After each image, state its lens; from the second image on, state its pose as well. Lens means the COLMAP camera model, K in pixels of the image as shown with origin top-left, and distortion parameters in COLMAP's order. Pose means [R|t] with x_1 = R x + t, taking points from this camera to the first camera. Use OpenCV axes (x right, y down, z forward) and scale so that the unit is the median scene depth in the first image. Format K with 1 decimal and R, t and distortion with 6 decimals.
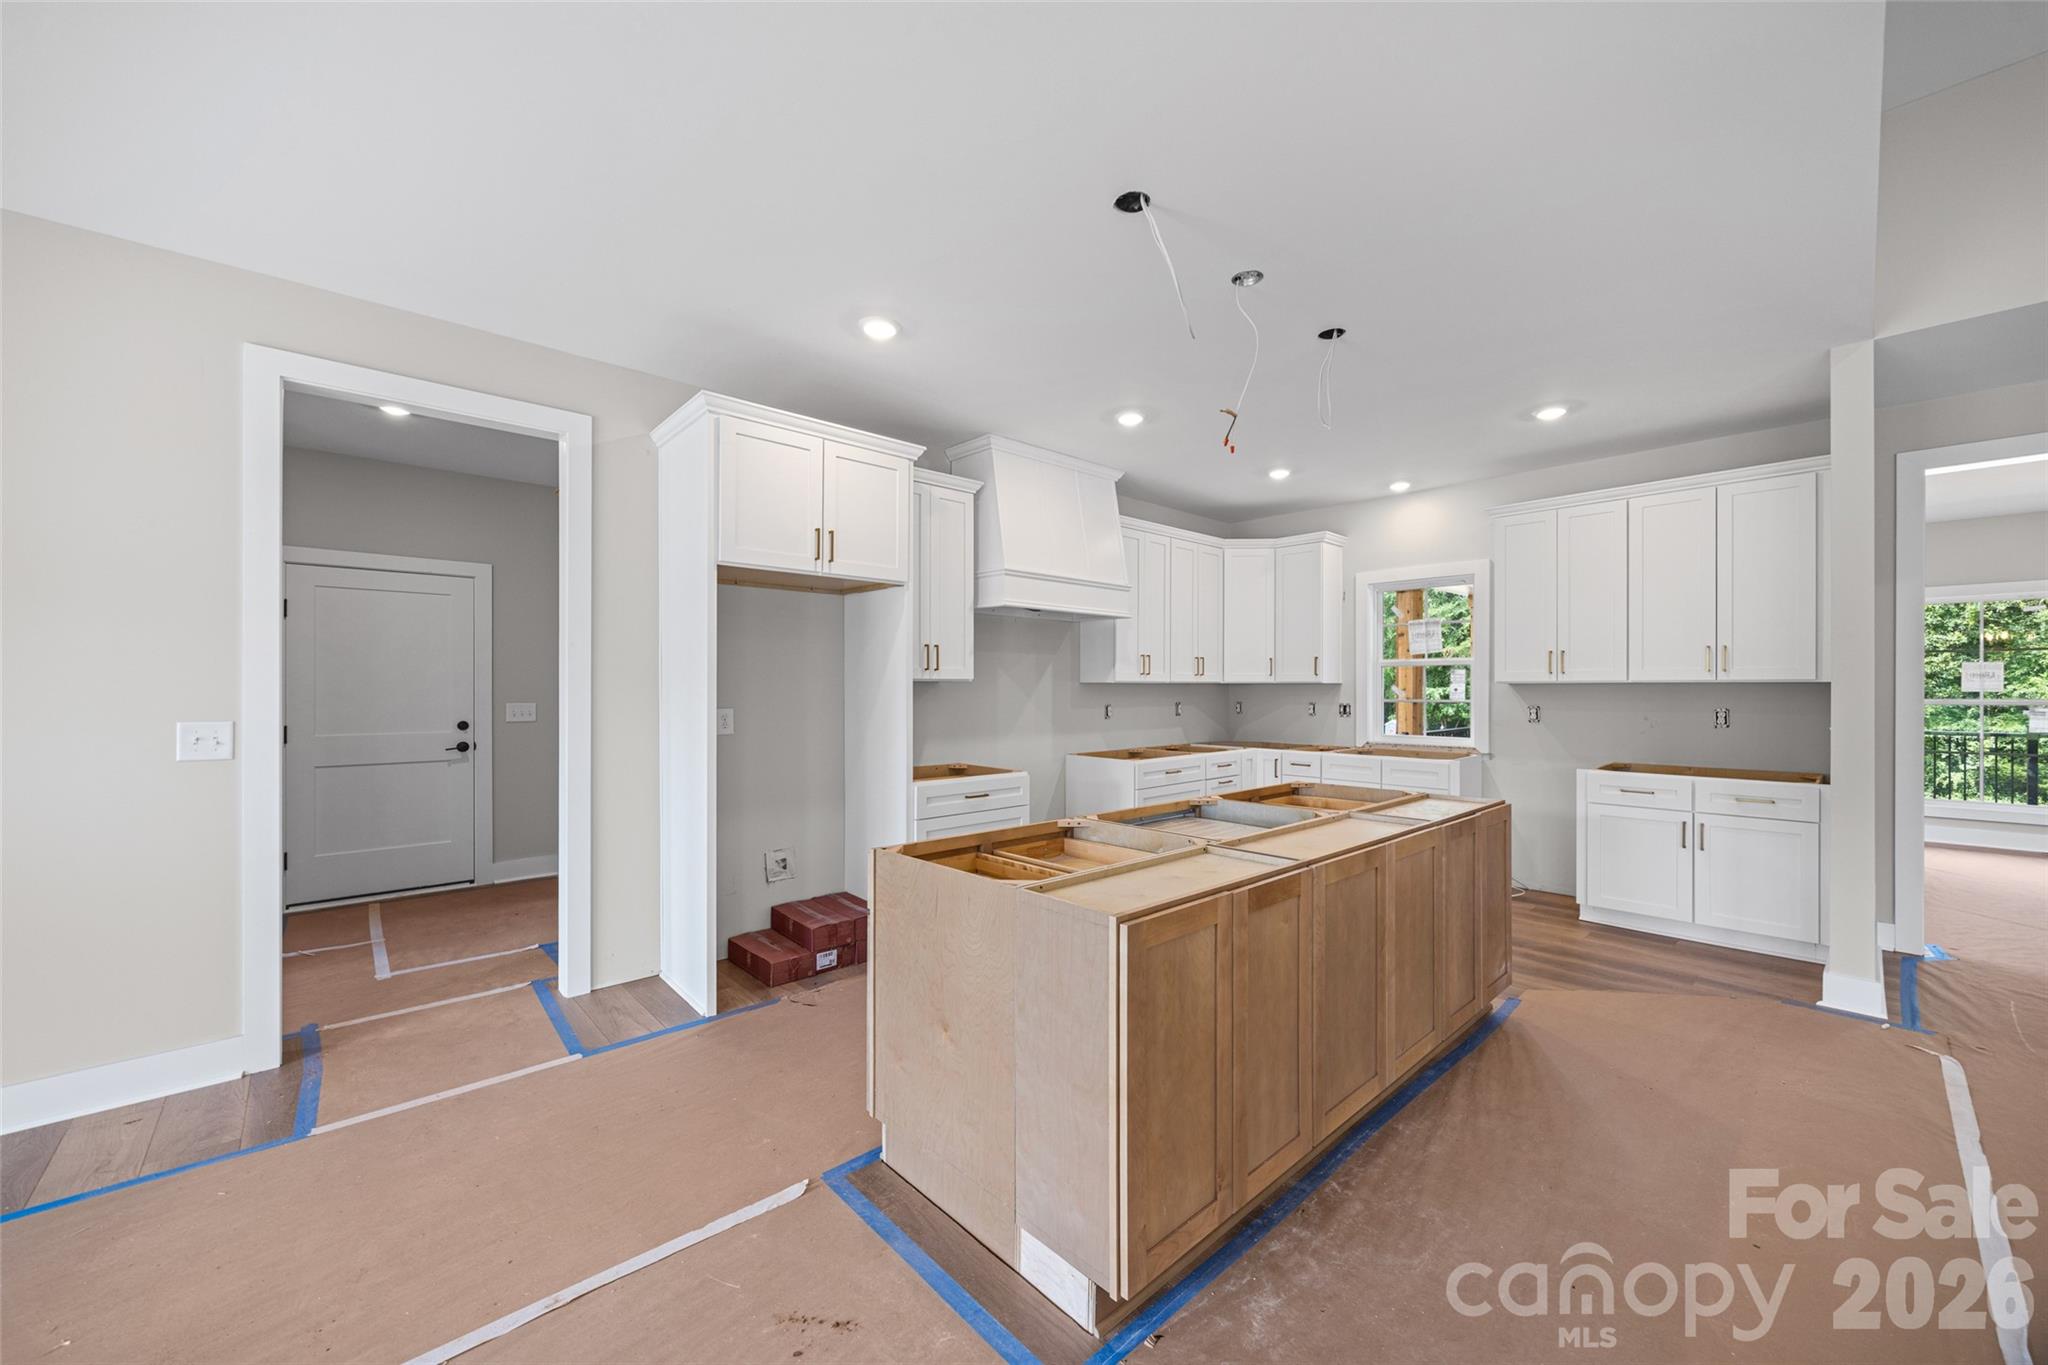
lens RADIAL K [[779.6, 0, 1027.8], [0, 779.6, 691.4], [0, 0, 1]] dist [-0.006664, 0.000355]
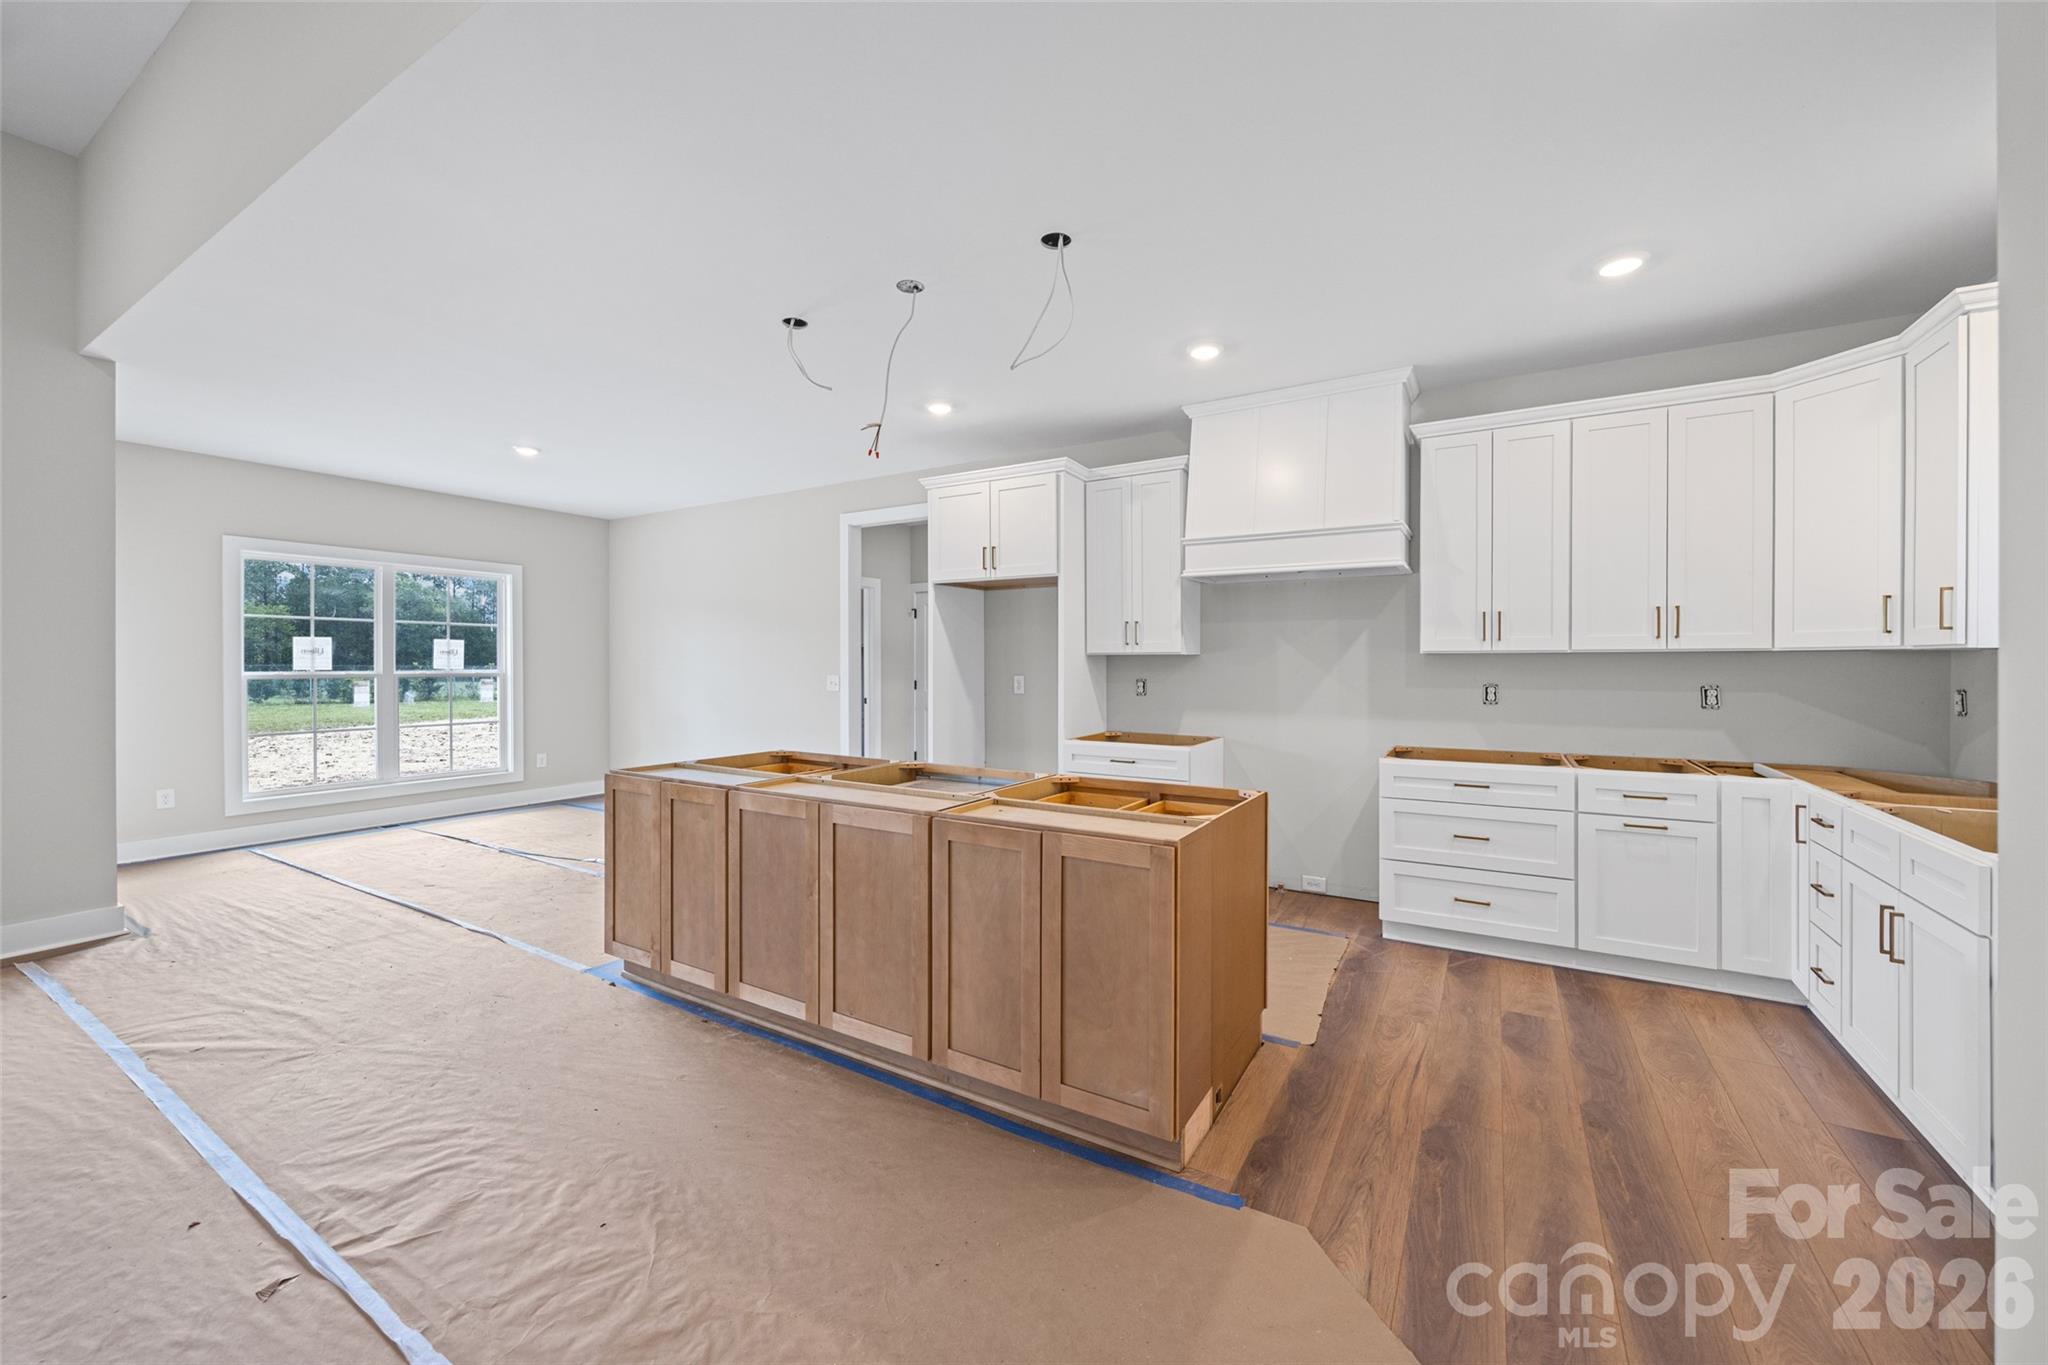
lens RADIAL K [[779.6, 0, 1015.9], [0, 779.6, 670.1], [0, 0, 1]] dist [-0.006664, 0.000355]
pose [[0.276680, 0.009321, -0.960917, 0.914901], [-0.003659, 0.999956, 0.008646, -0.000096], [0.960955, 0.001123, 0.276702, 0.555117]]
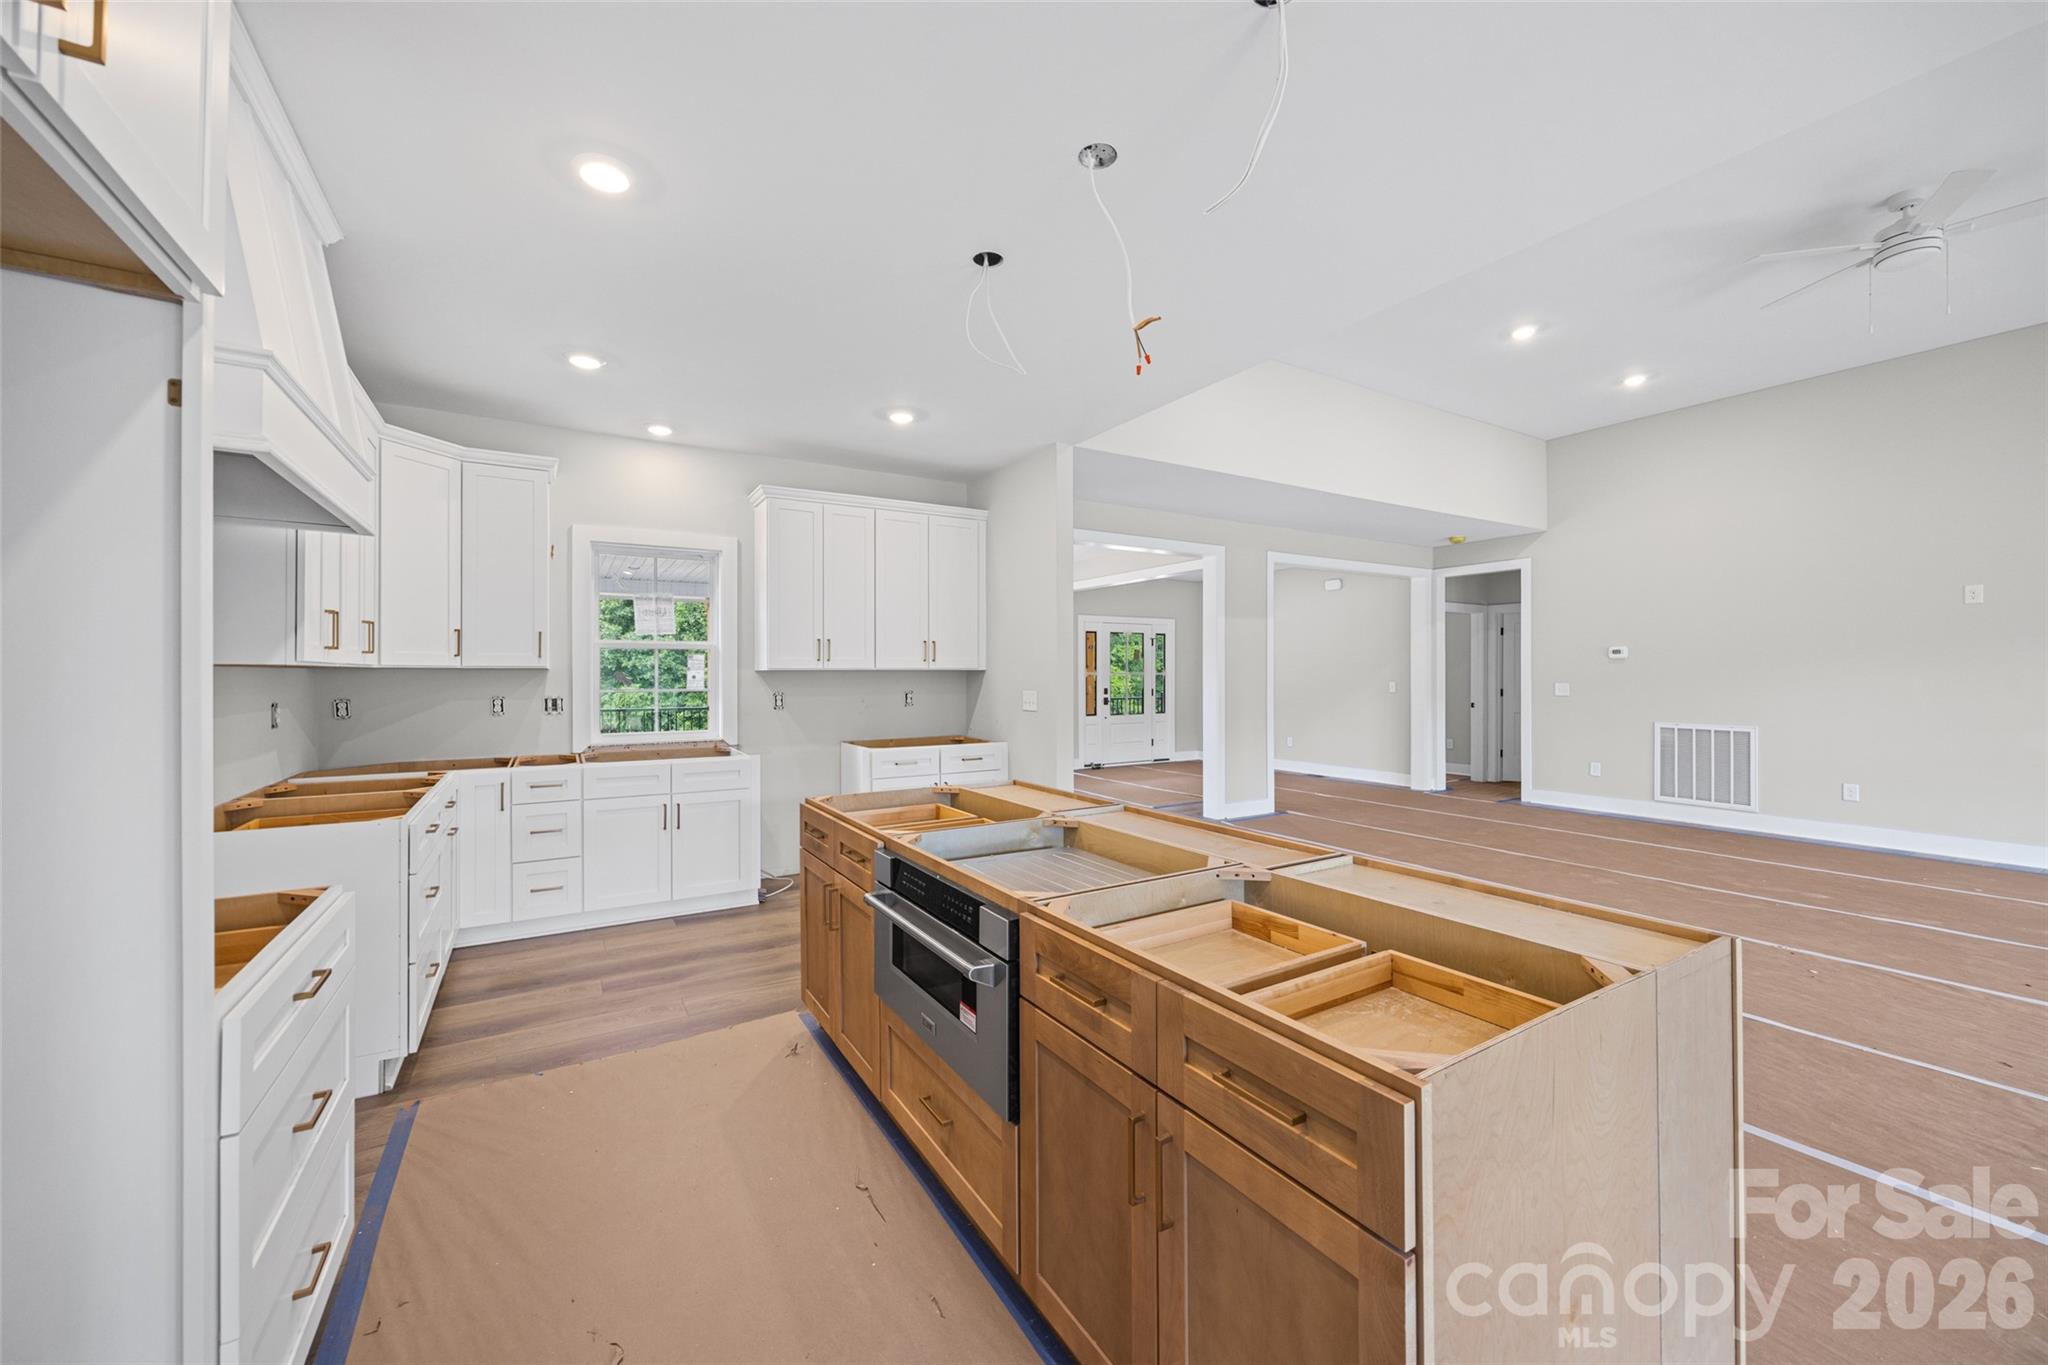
lens RADIAL K [[779.6, 0, 1020.9], [0, 779.6, 677.9], [0, 0, 1]] dist [-0.006664, 0.000355]
pose [[0.206617, -0.005086, 0.978409, -0.335838], [0.006144, 0.999974, 0.003901, -0.003076], [-0.978403, 0.005205, 0.206643, 0.607707]]
